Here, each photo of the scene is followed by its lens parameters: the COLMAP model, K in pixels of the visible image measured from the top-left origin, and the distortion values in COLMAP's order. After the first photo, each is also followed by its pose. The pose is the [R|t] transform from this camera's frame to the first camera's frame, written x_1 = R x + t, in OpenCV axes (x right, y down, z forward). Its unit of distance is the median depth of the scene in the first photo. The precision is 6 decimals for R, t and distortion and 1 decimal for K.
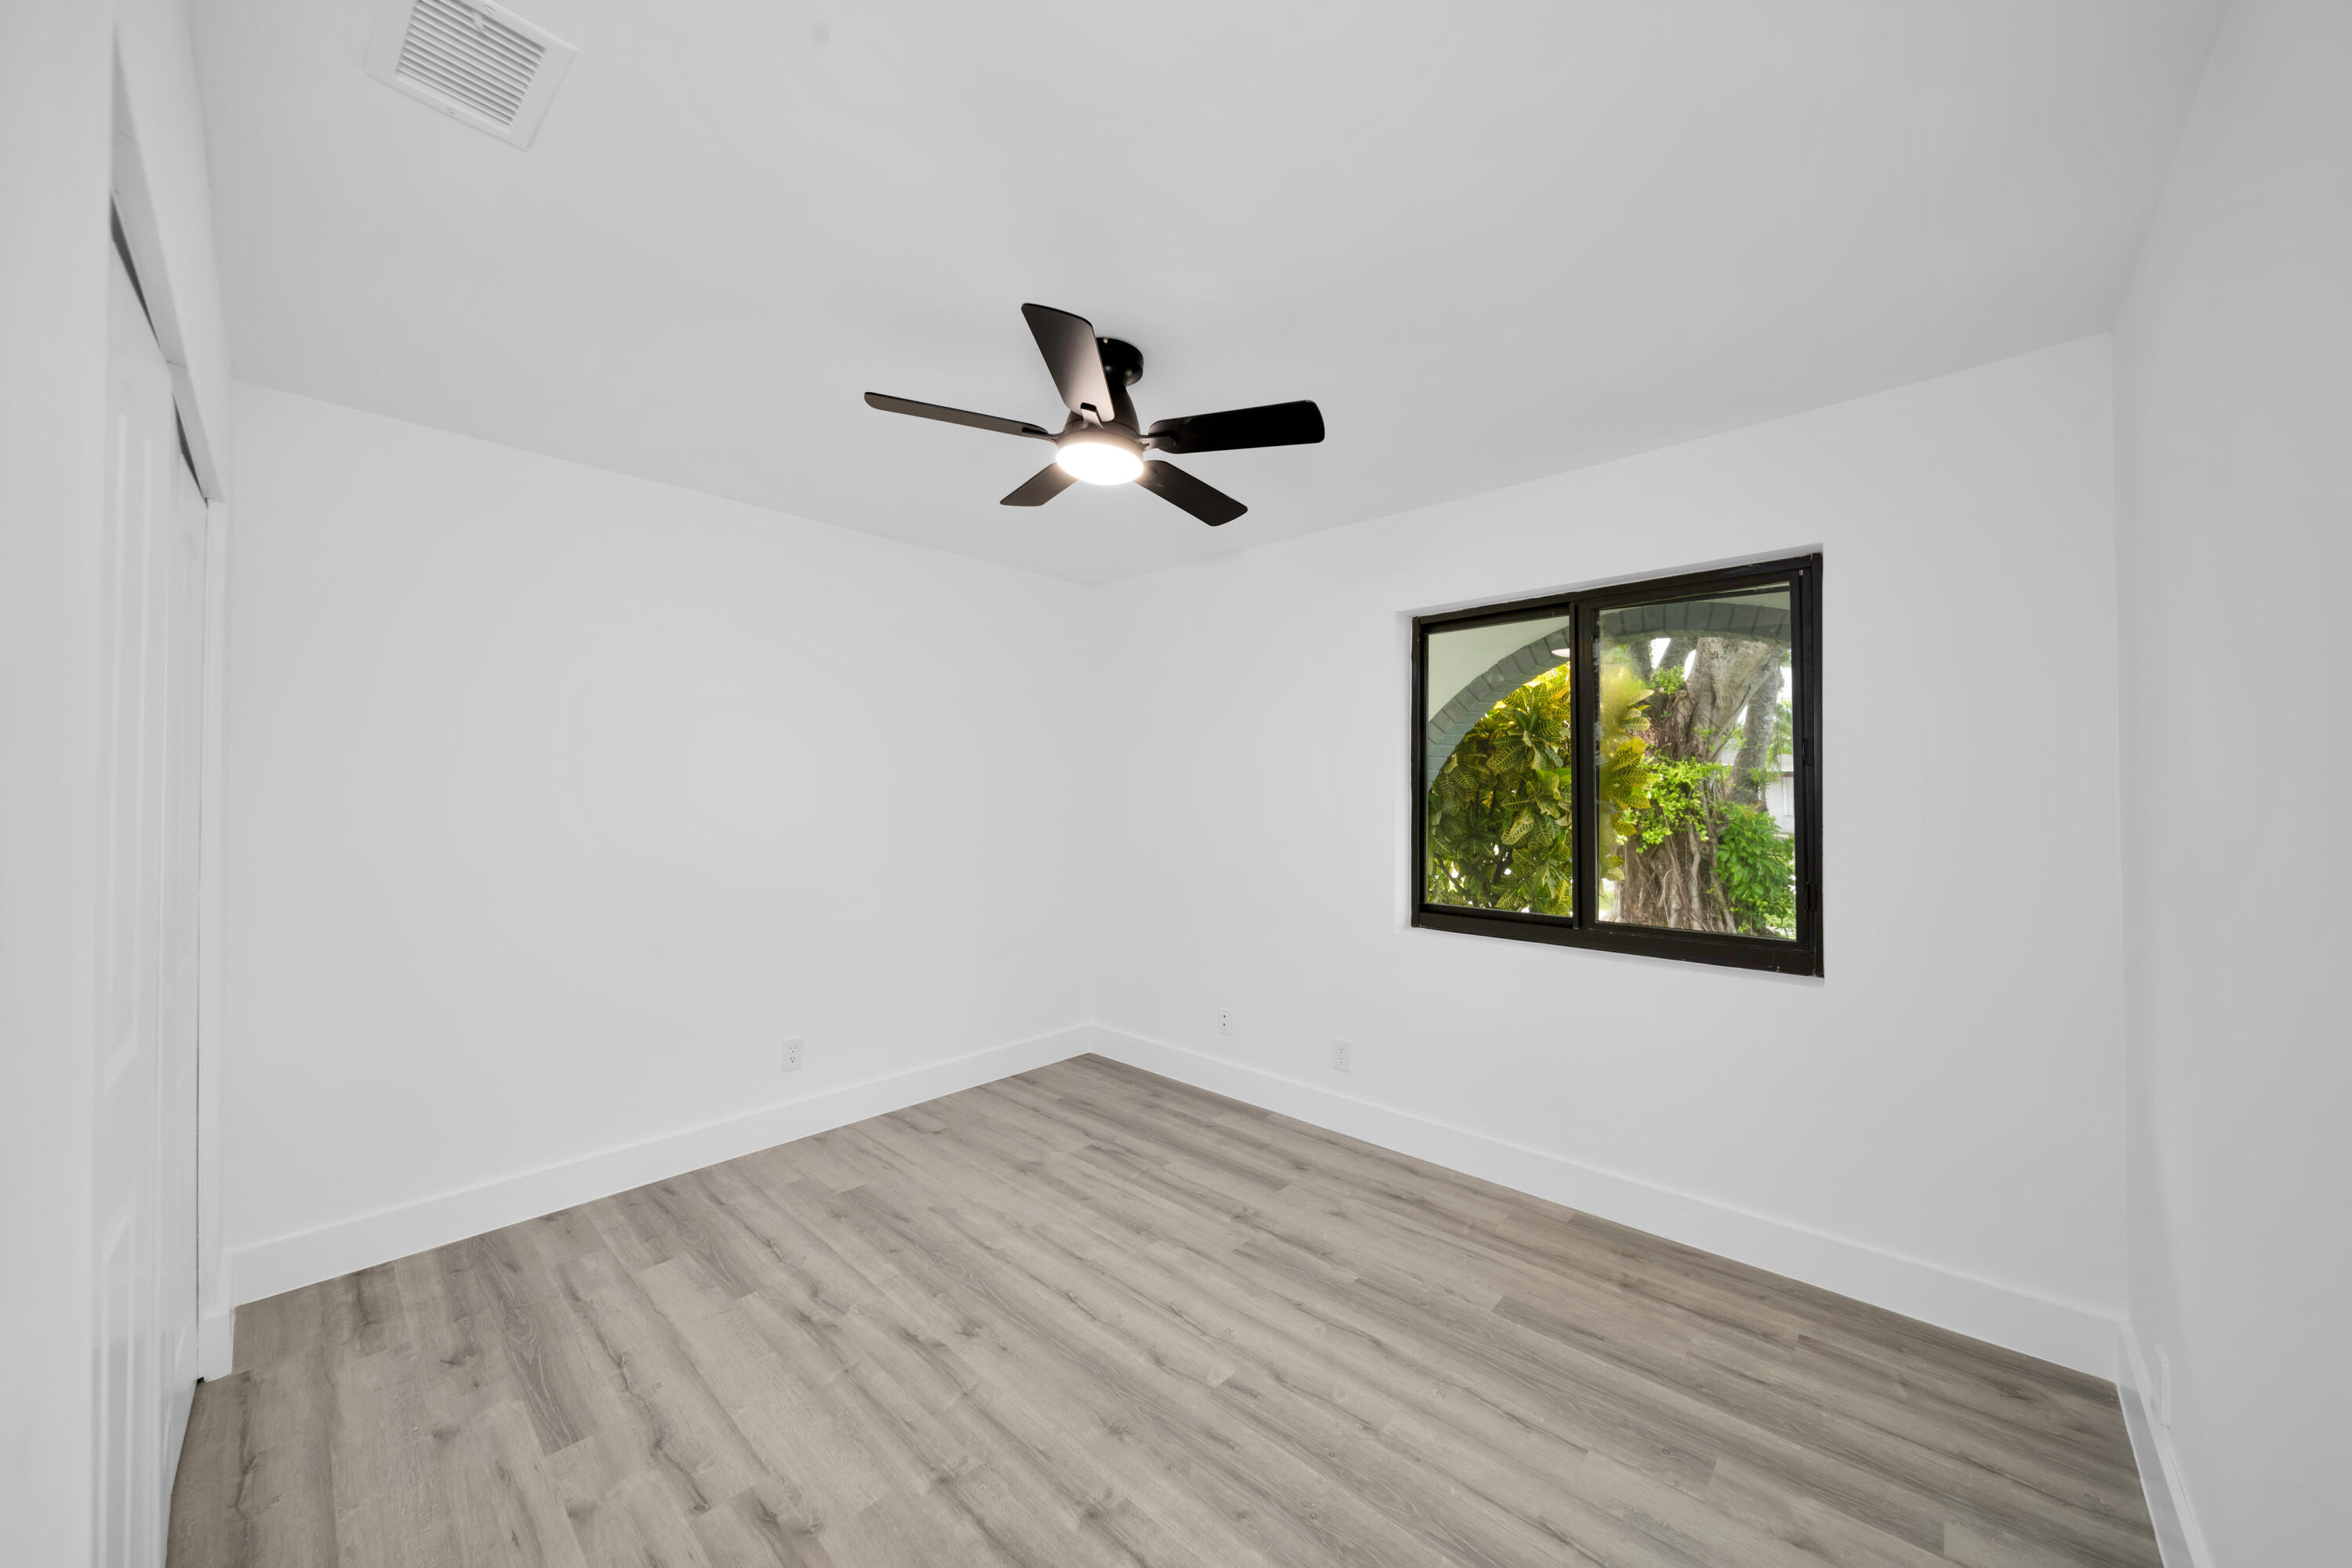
lens RADIAL K [[821.4, 0, 1180.7], [0, 821.4, 779.6], [0, 0, 1]] dist [-0.002510, -0.000367]
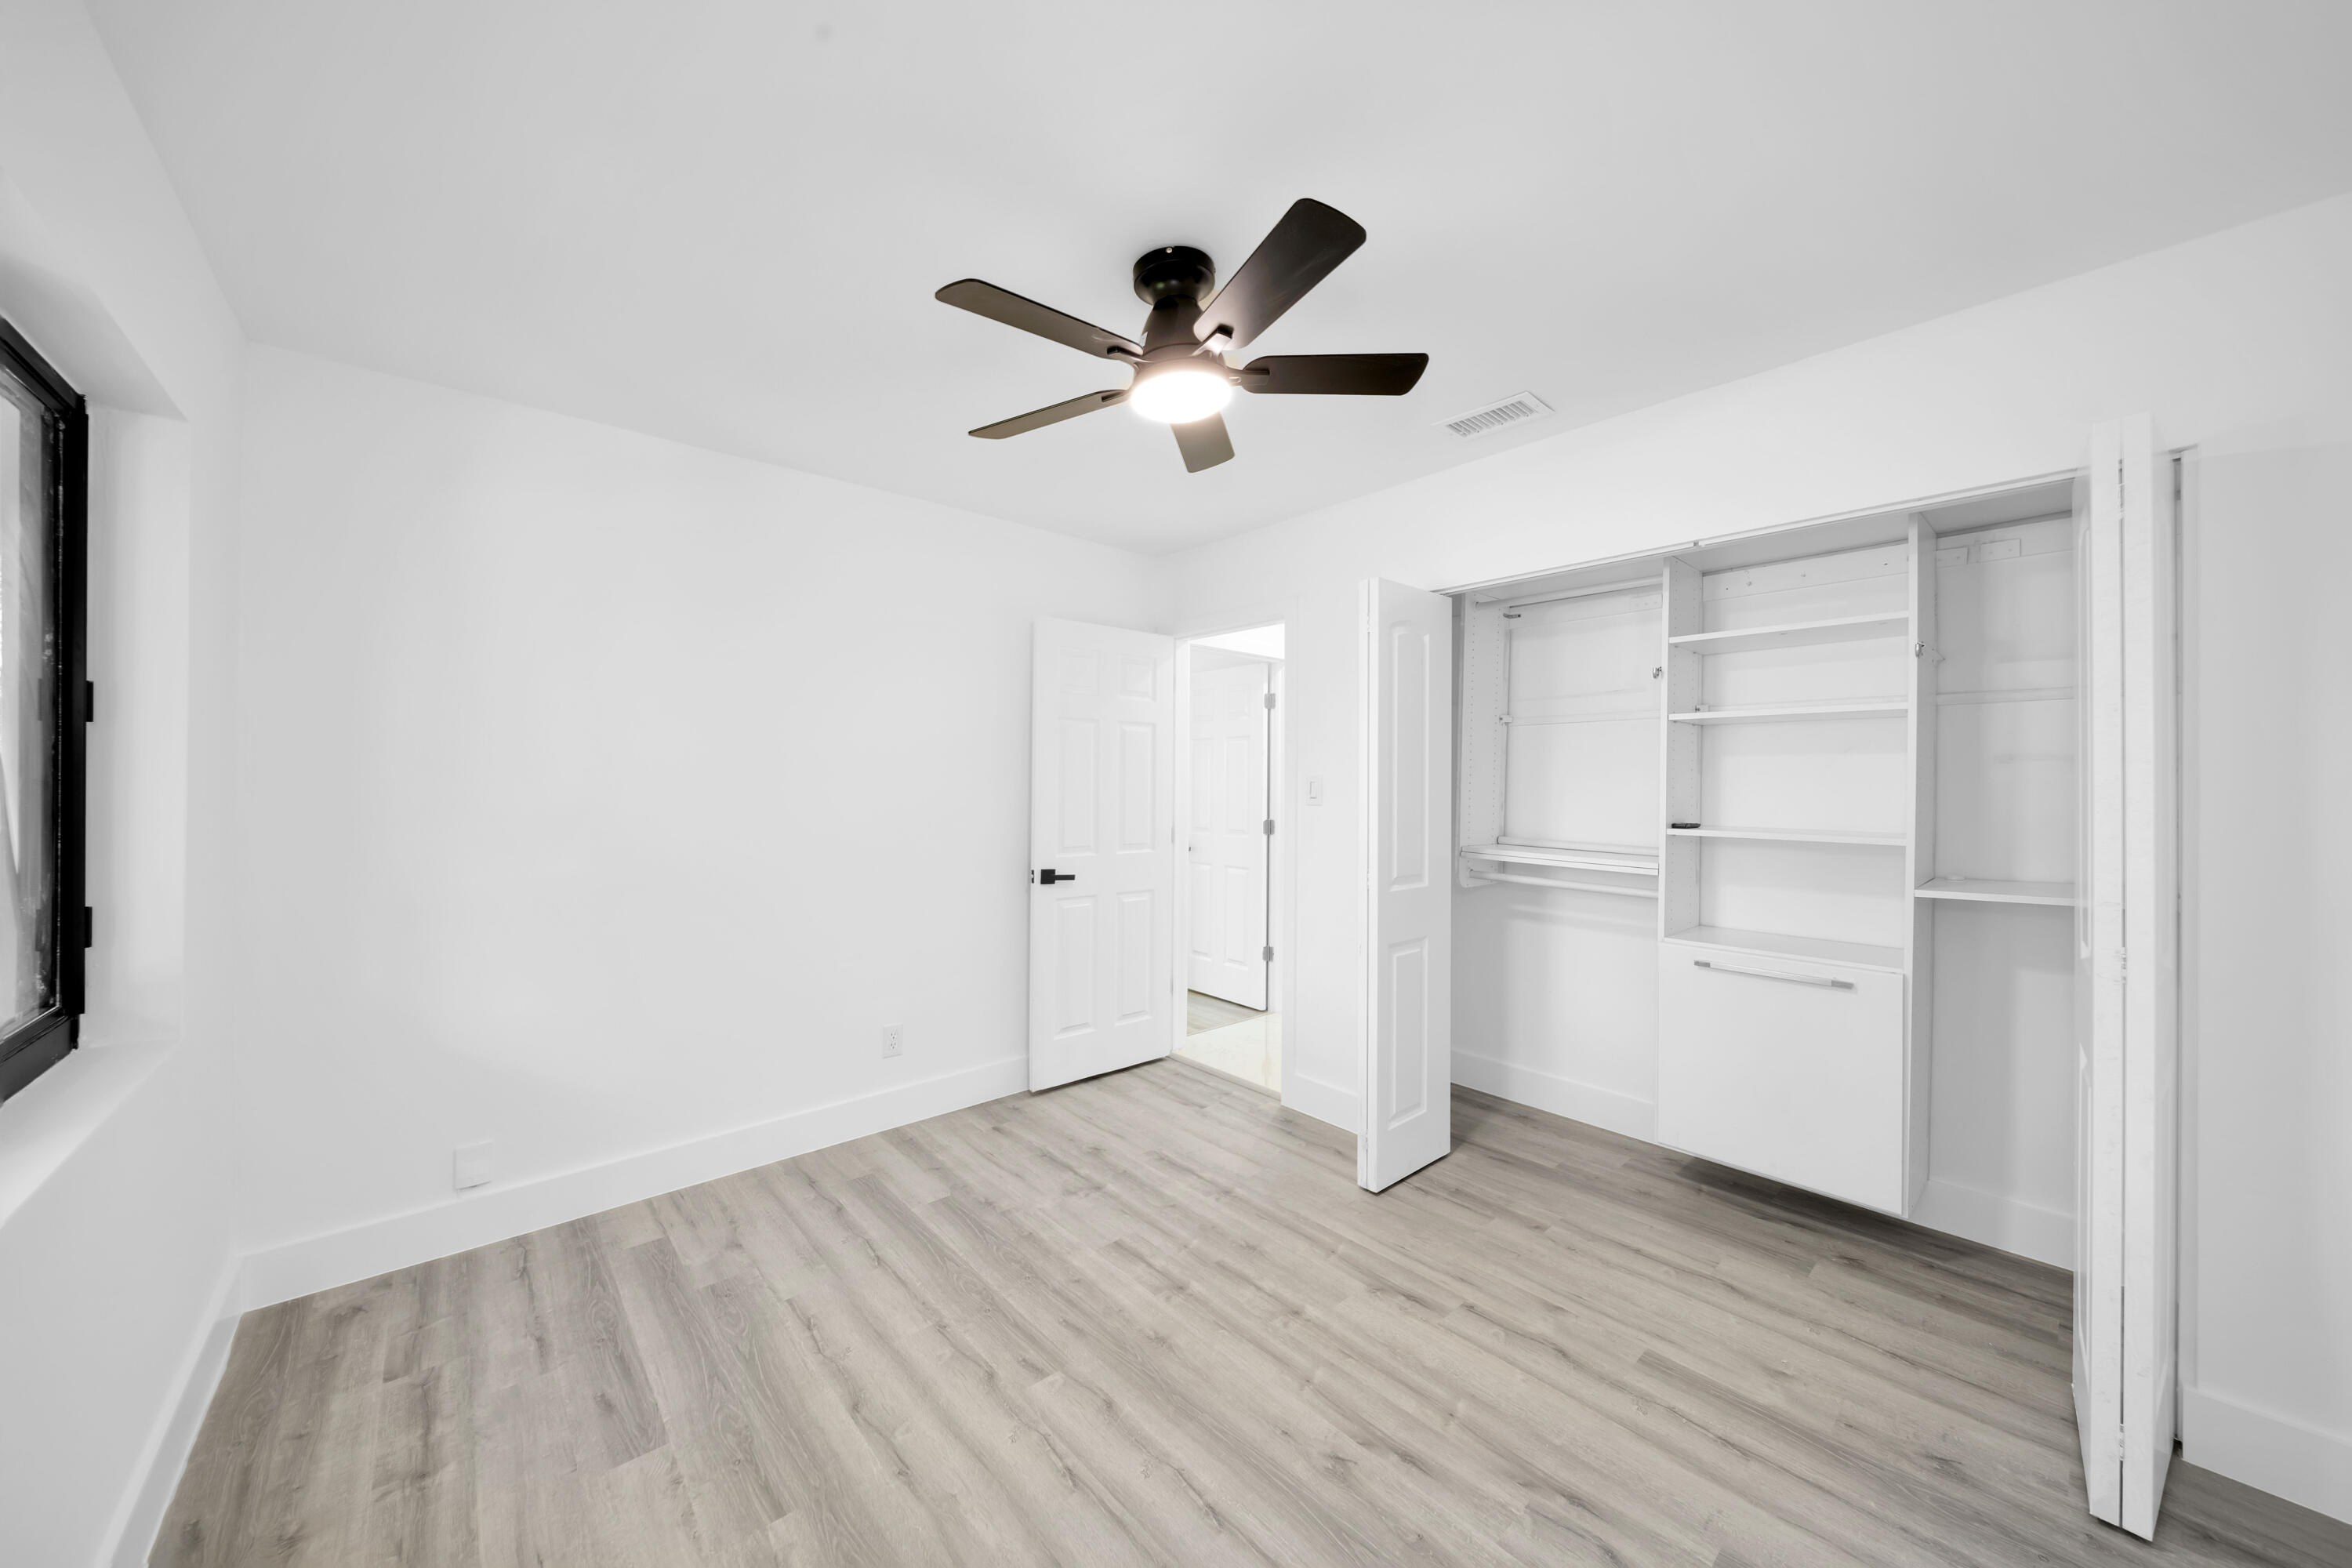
lens RADIAL K [[821.4, 0, 1180.7], [0, 821.4, 779.6], [0, 0, 1]] dist [-0.002510, -0.000367]
pose [[-0.994960, -0.007719, 0.099977, -0.196645], [-0.009198, 0.999855, -0.014340, 0.034784], [-0.099852, -0.015188, -0.994886, 1.958346]]
